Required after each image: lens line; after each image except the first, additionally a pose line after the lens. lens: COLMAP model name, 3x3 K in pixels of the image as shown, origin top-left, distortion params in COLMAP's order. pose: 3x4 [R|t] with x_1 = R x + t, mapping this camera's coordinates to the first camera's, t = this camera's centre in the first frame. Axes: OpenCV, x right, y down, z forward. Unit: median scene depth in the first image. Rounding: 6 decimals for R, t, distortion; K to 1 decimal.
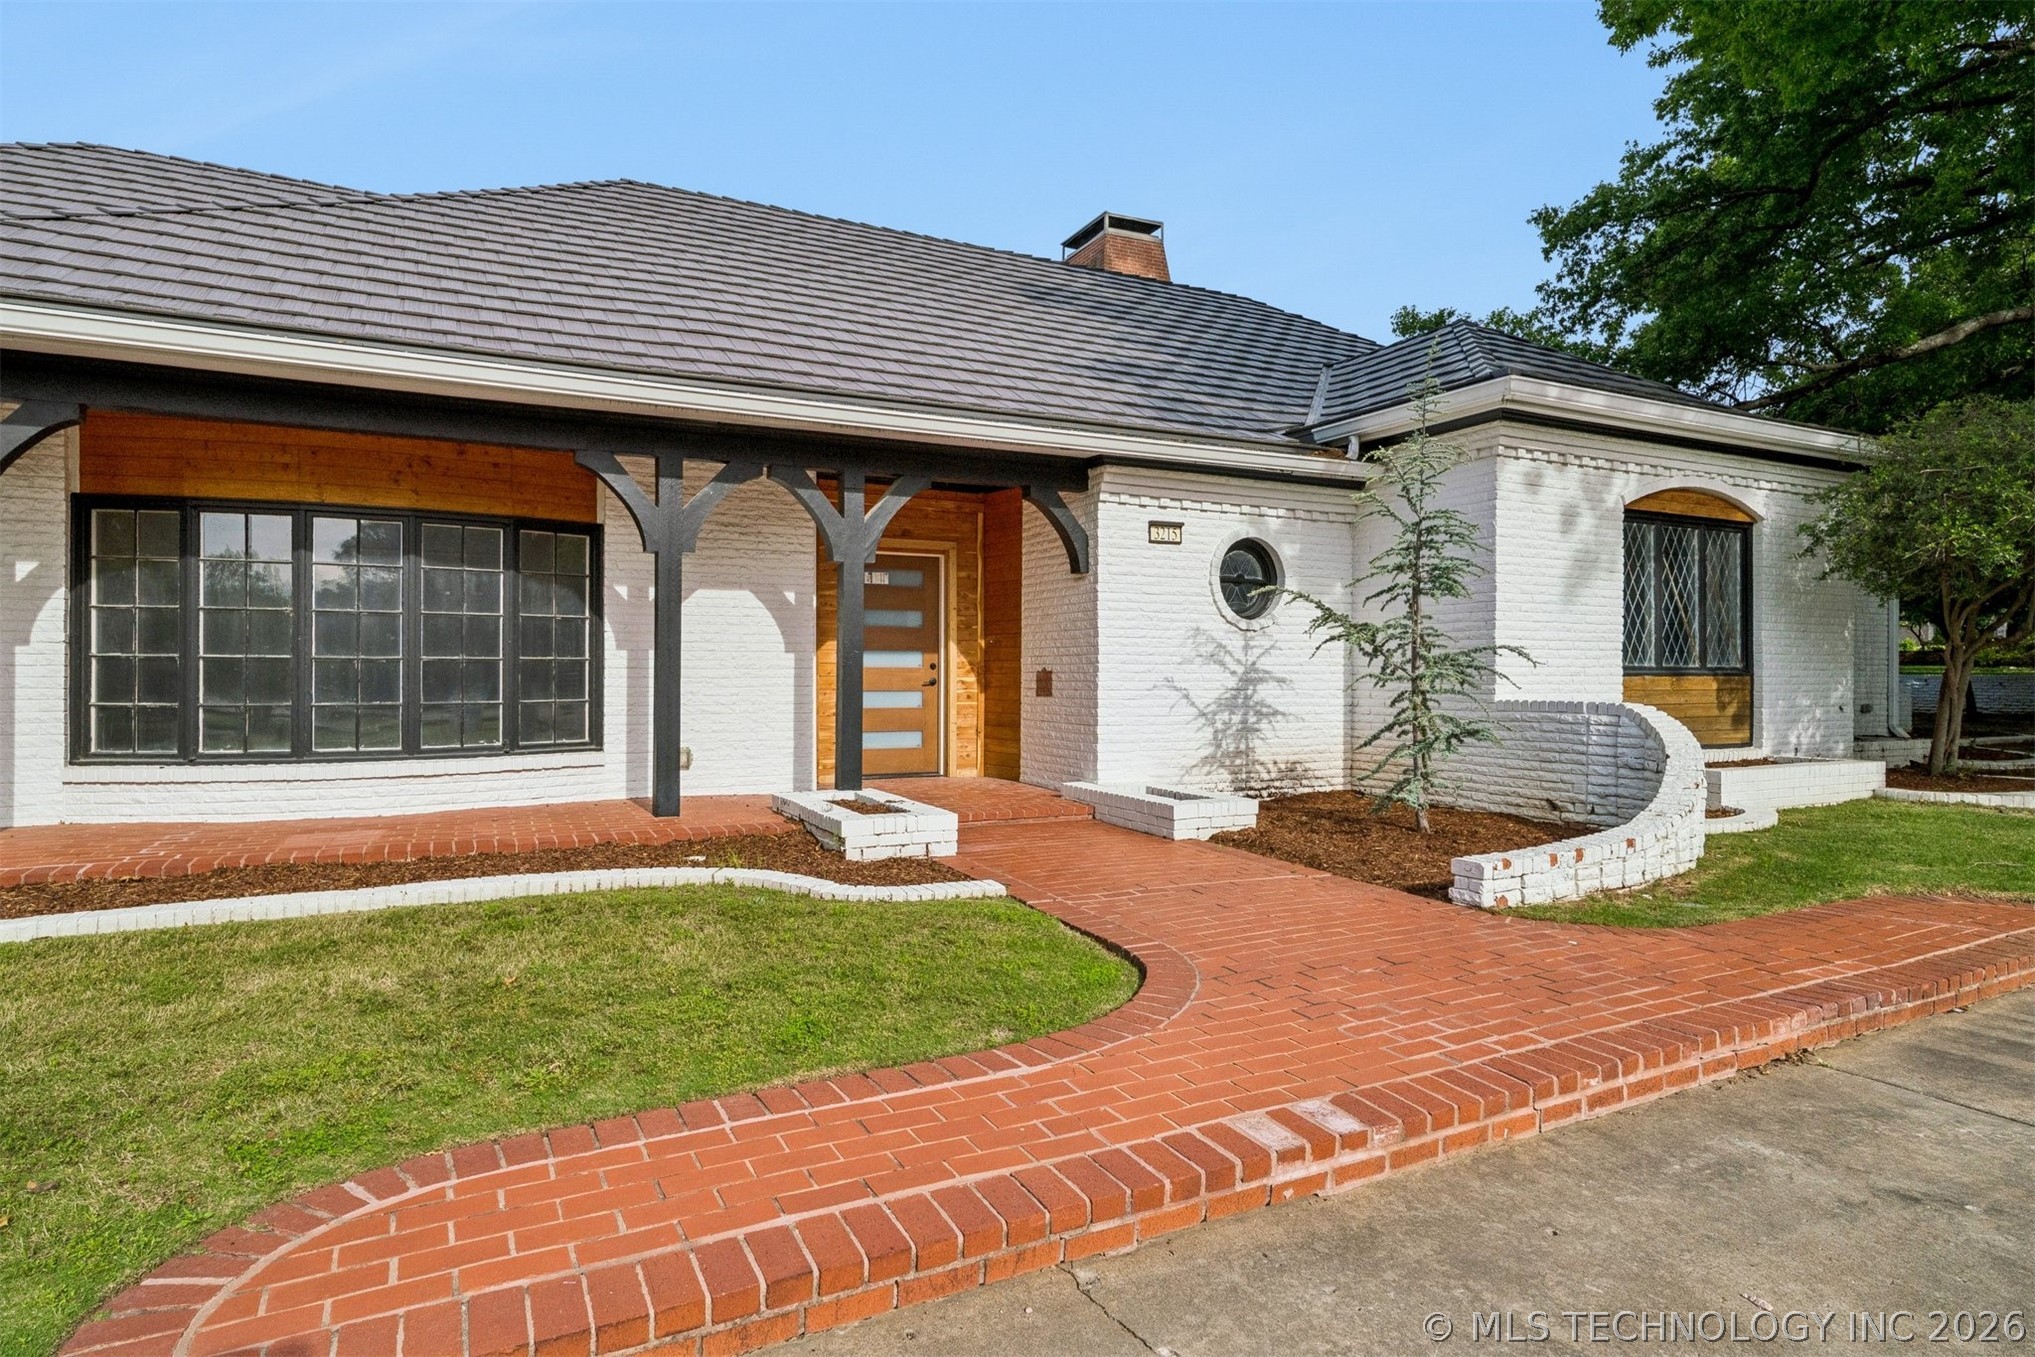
lens RADIAL K [[1099.3, 0, 1000.7], [0, 1099.3, 664.5], [0, 0, 1]] dist [0.004082, 0.002001]
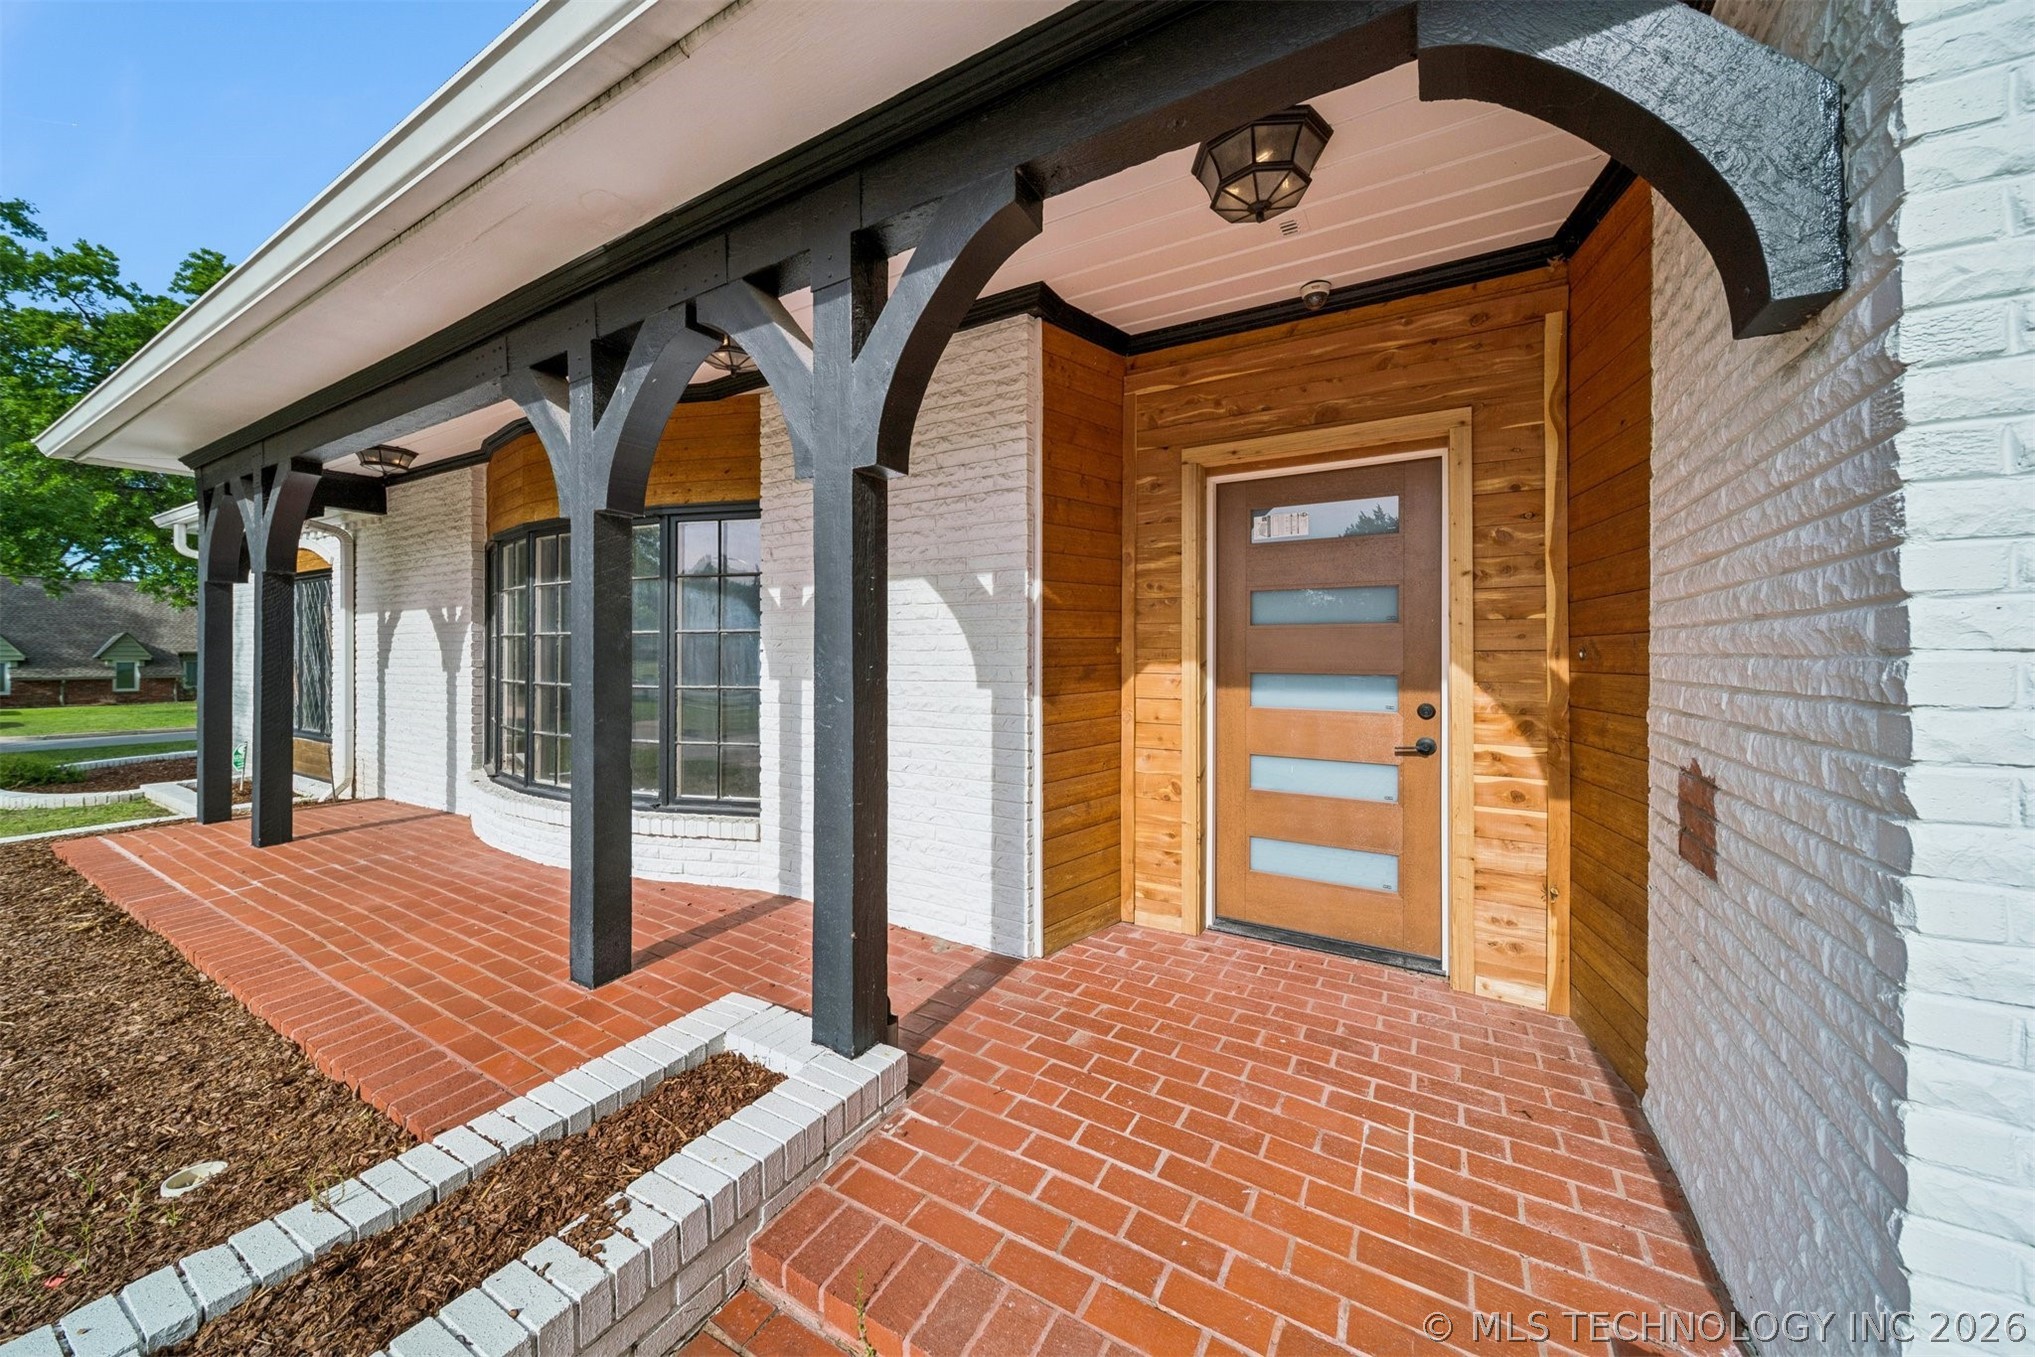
lens RADIAL K [[717.4, 0, 995.7], [0, 717.4, 651.4], [0, 0, 1]] dist [0.000092, -0.001260]
pose [[0.523715, -0.005070, -0.851878, 0.107131], [0.003251, 0.999987, -0.003953, -0.025576], [0.851887, -0.000700, 0.523725, 0.840482]]
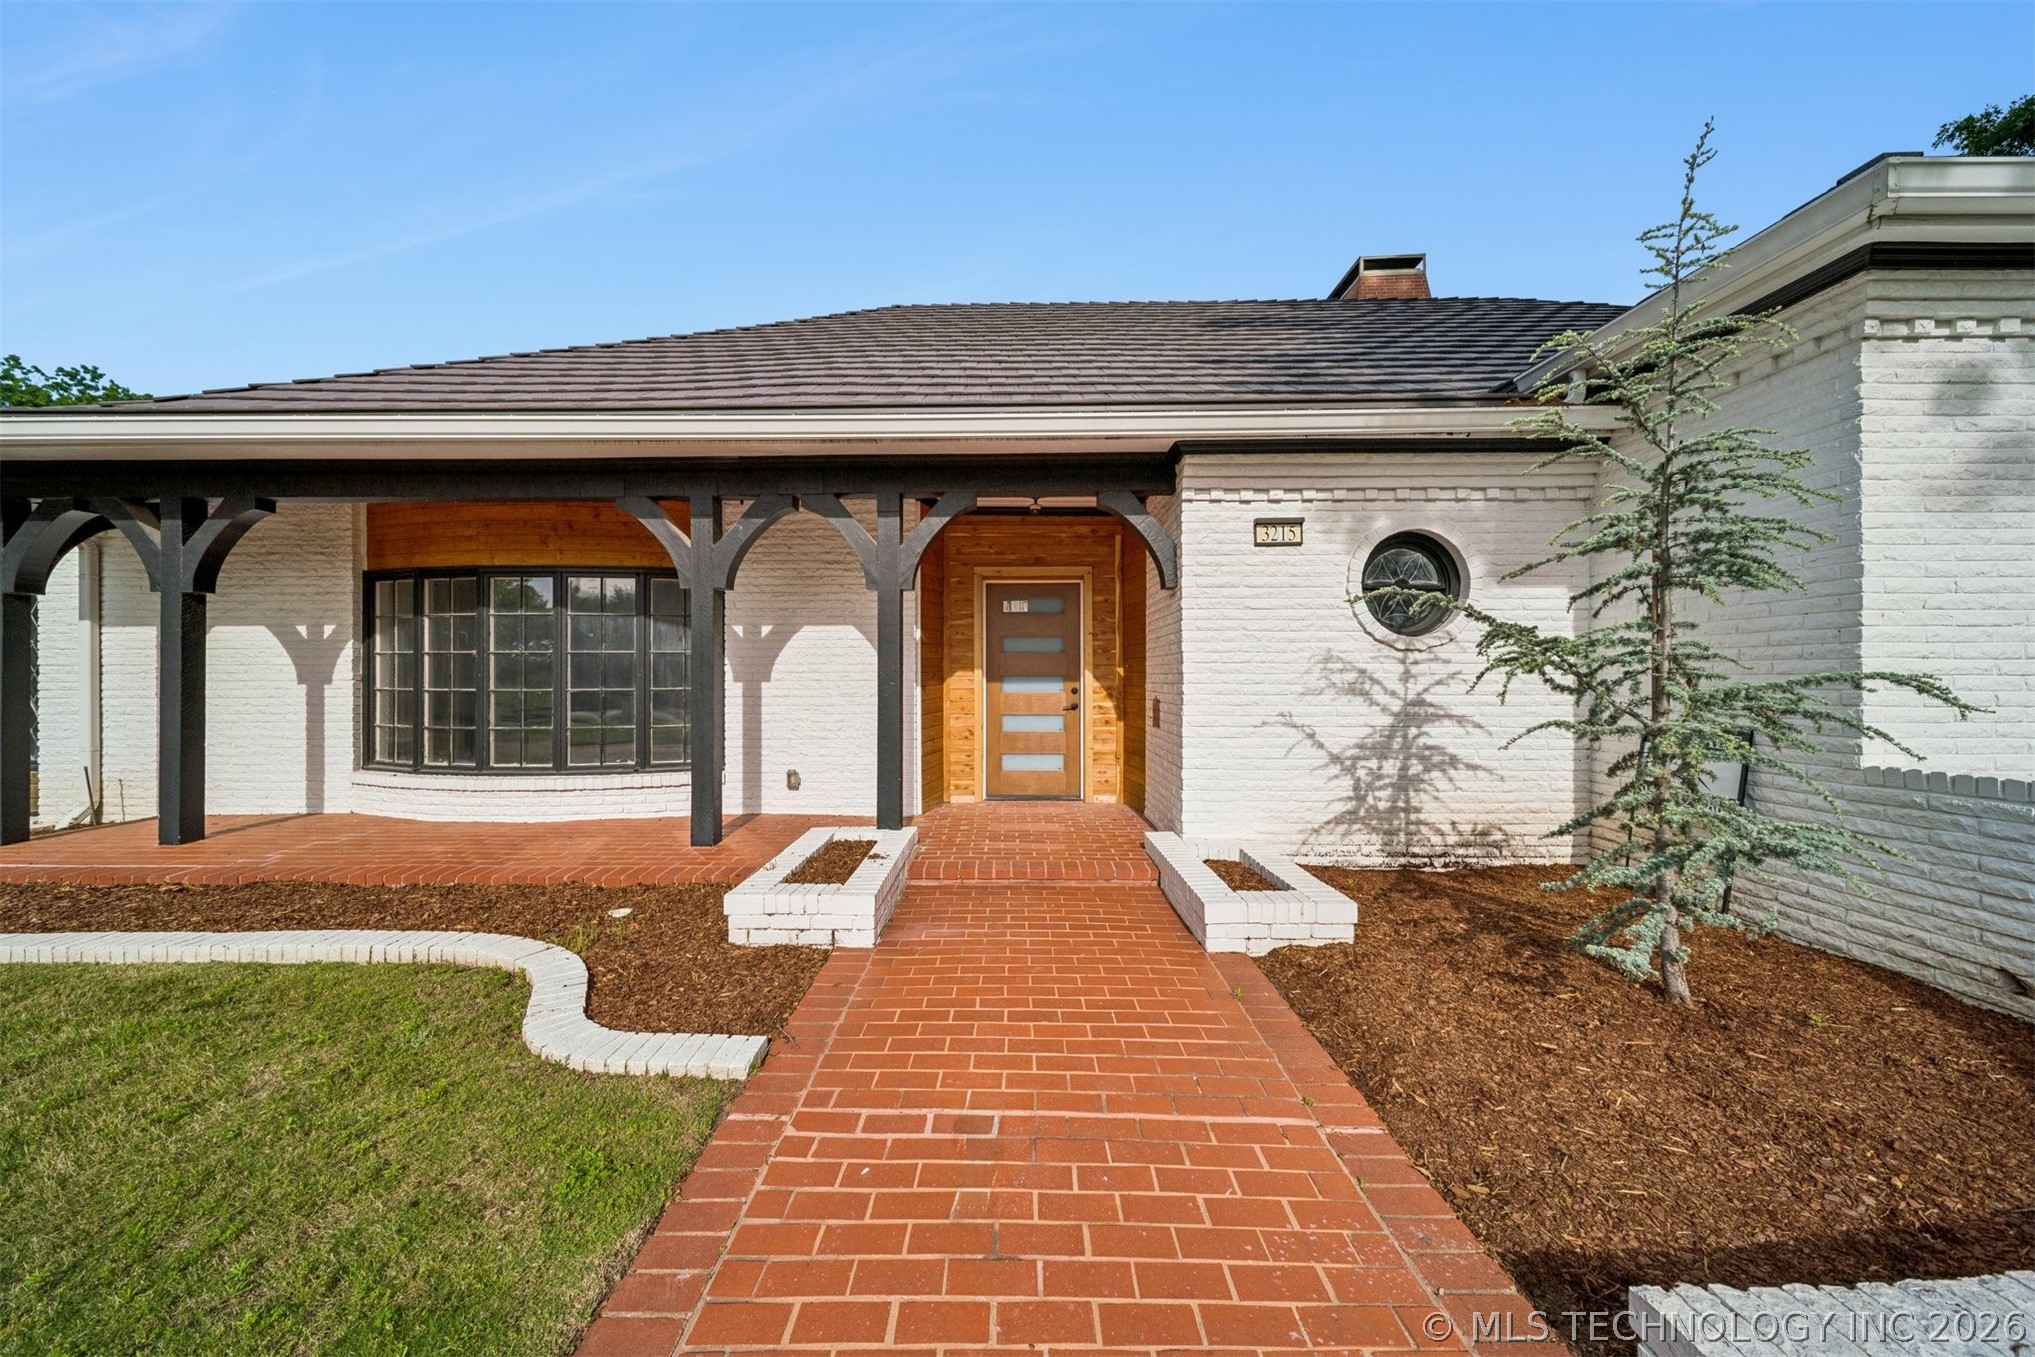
lens RADIAL K [[717.4, 0, 1005.7], [0, 717.4, 671.3], [0, 0, 1]] dist [0.000092, -0.001260]
pose [[0.888551, -0.006821, -0.458727, 0.220321], [0.006856, 0.999975, -0.001589, -0.018966], [0.458727, -0.001733, 0.888576, 0.455712]]
